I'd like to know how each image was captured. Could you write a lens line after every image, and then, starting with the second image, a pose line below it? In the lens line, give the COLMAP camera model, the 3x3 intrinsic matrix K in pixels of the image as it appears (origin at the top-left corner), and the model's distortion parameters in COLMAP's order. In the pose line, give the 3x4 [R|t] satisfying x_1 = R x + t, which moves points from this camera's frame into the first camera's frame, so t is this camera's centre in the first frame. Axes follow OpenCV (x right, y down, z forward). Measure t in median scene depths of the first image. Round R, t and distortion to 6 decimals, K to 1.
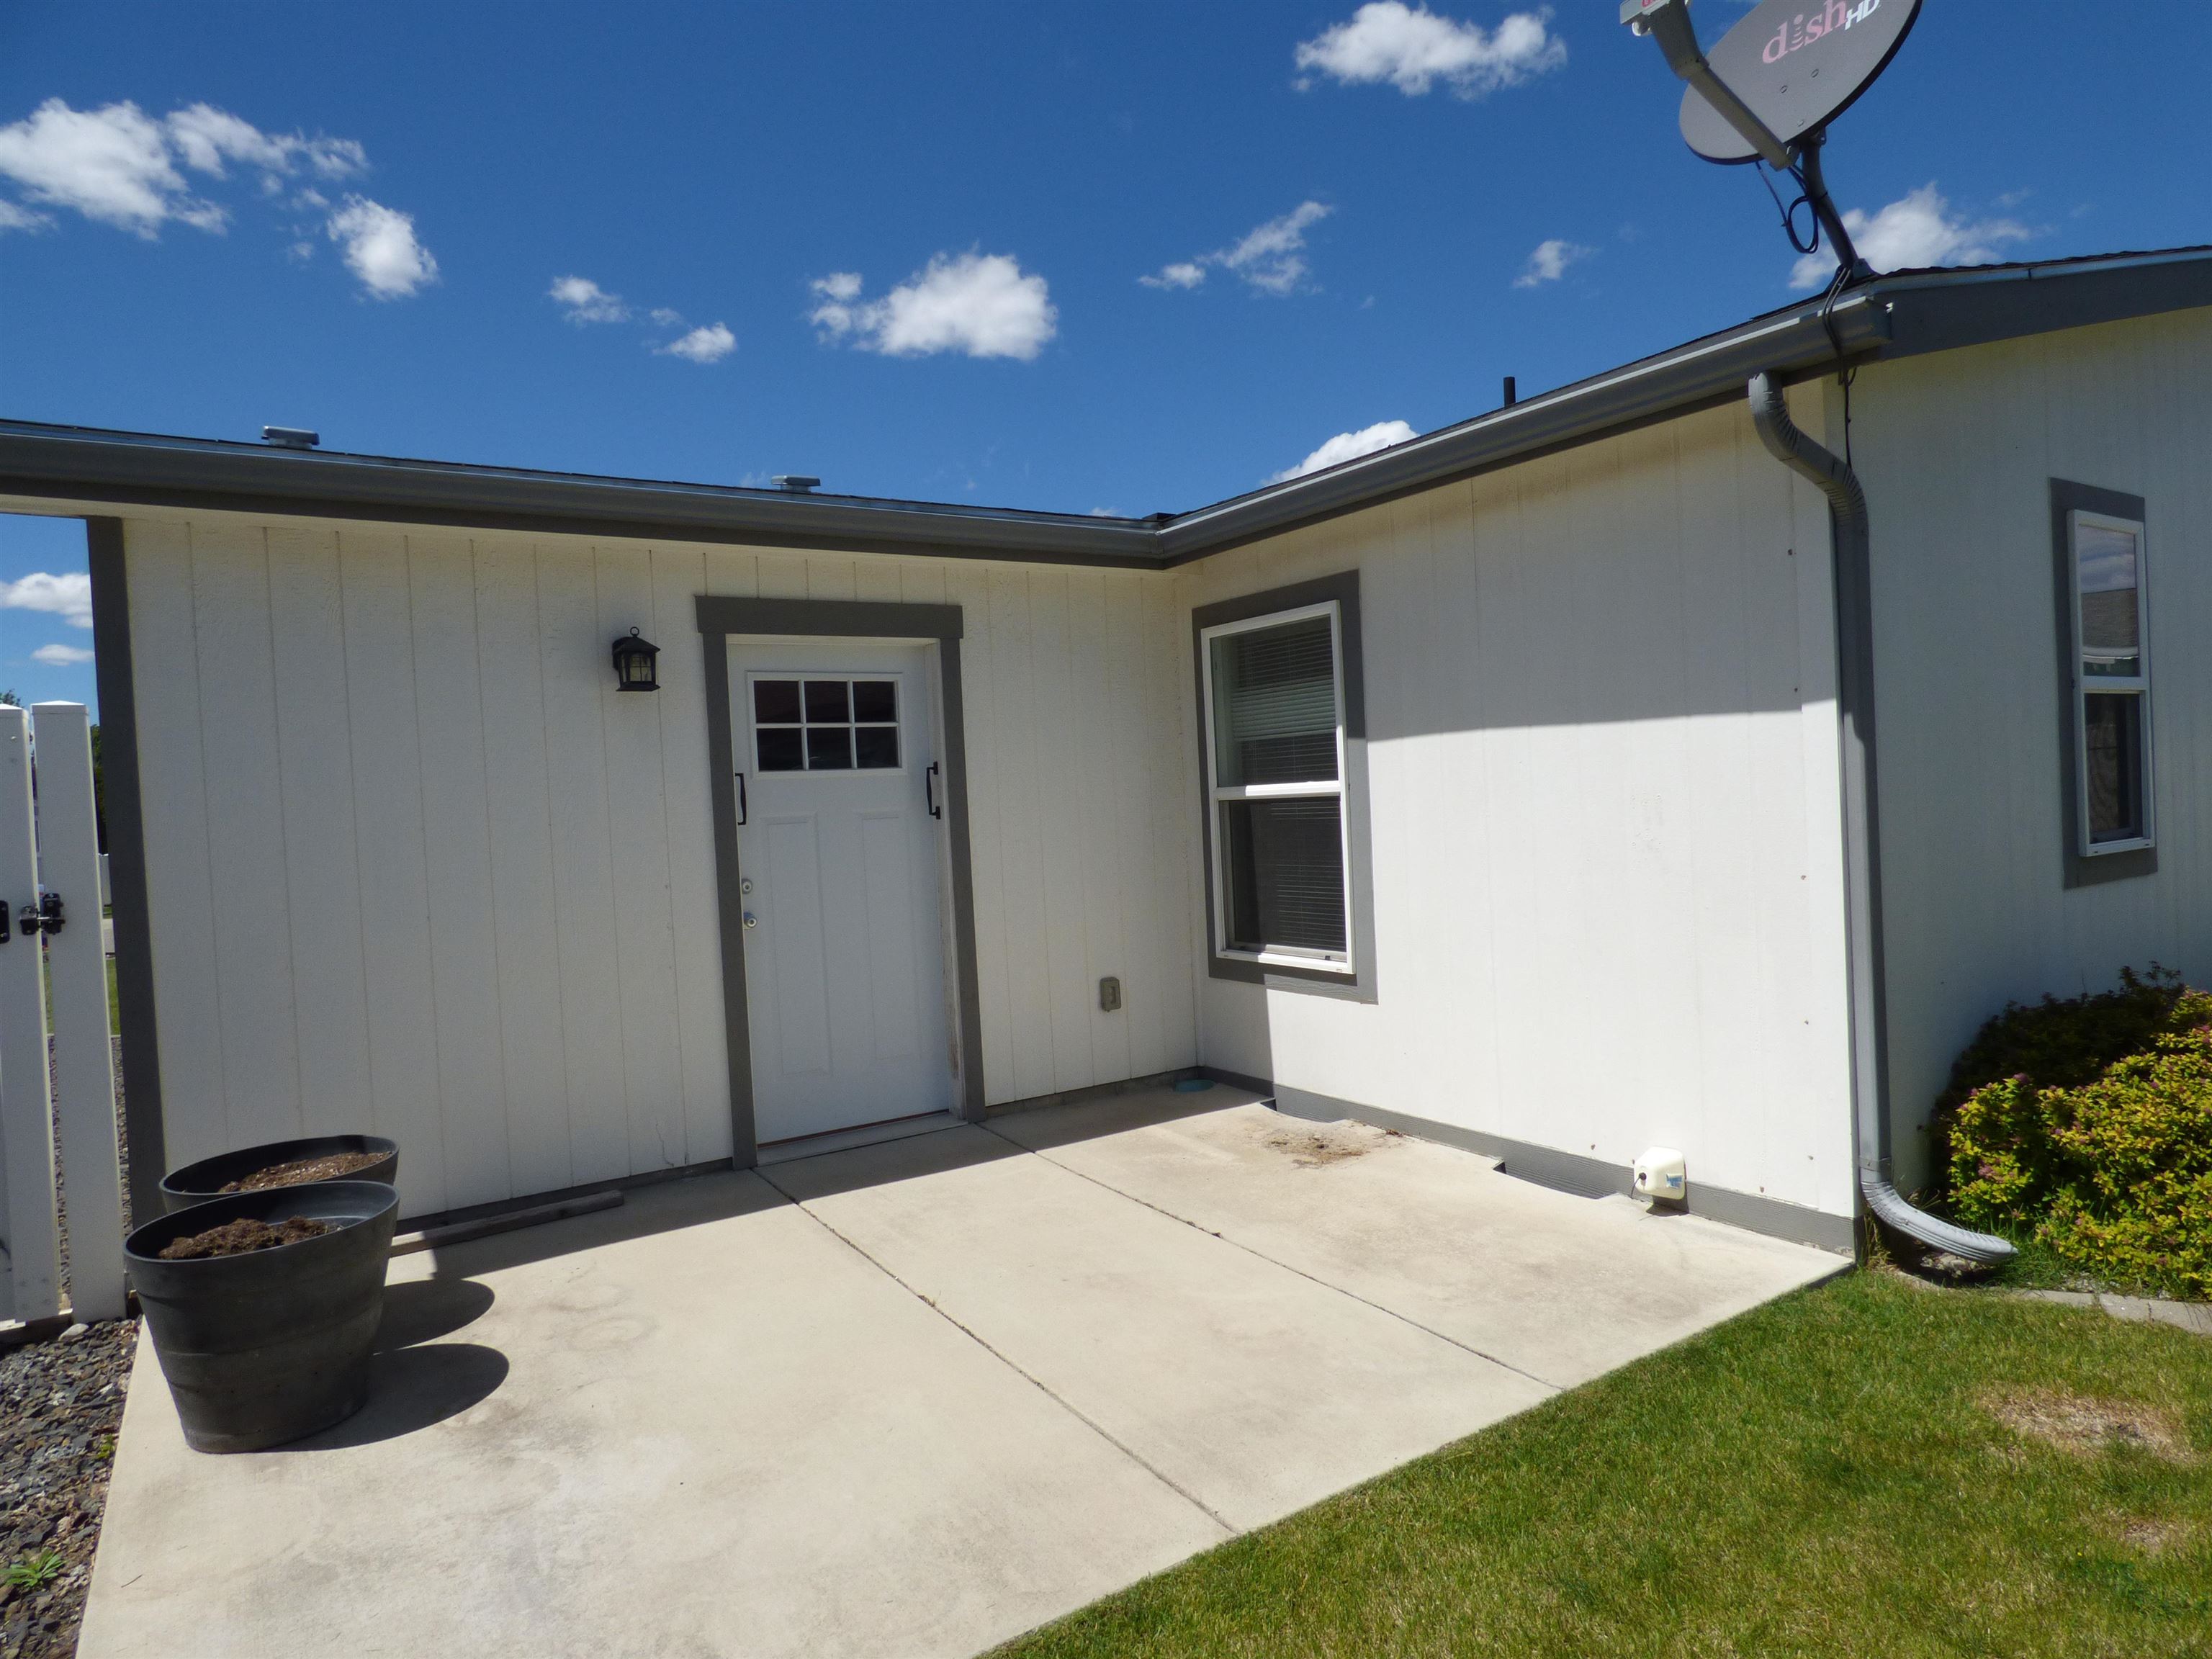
lens RADIAL K [[1300.2, 0, 1117.1], [0, 1300.2, 829.5], [0, 0, 1]] dist [0.002079, 0.000764]
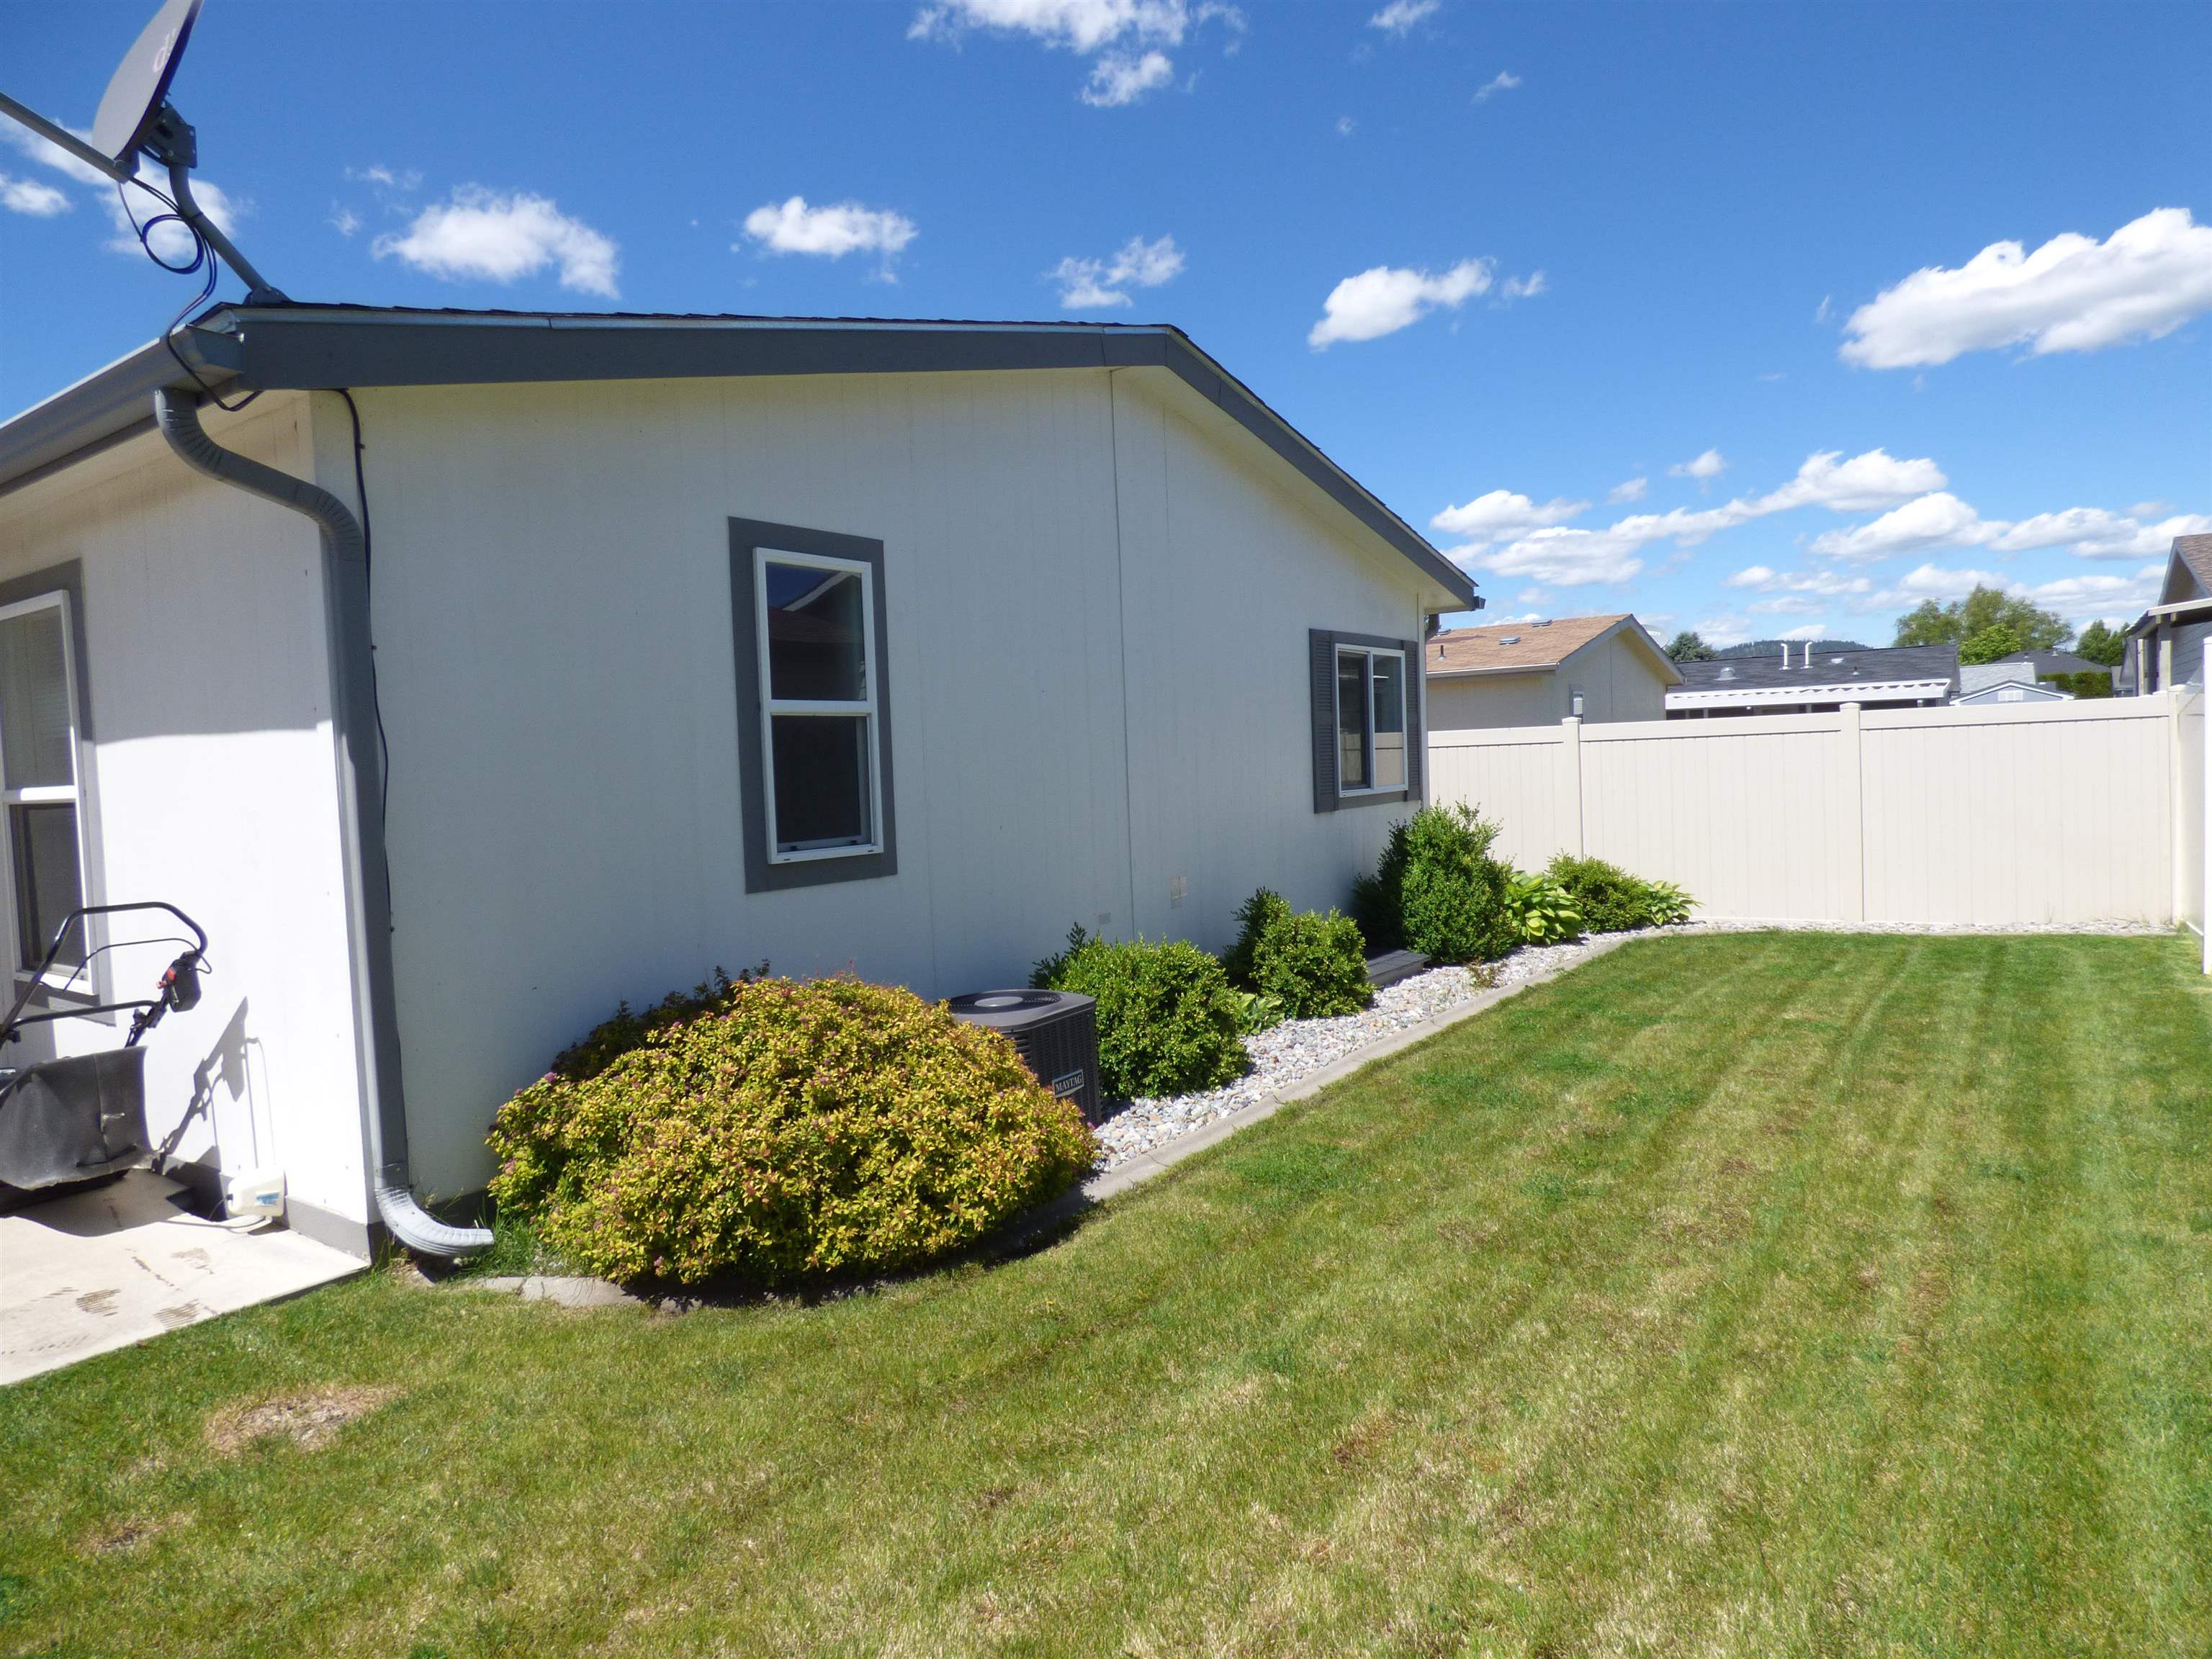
lens RADIAL K [[1300.2, 0, 1115.3], [0, 1300.2, 836.7], [0, 0, 1]] dist [0.002079, 0.000764]
pose [[0.944613, -0.005691, 0.328136, 0.795275], [-0.001200, 0.999783, 0.020794, -0.031197], [-0.328183, -0.020036, 0.944402, -0.164783]]
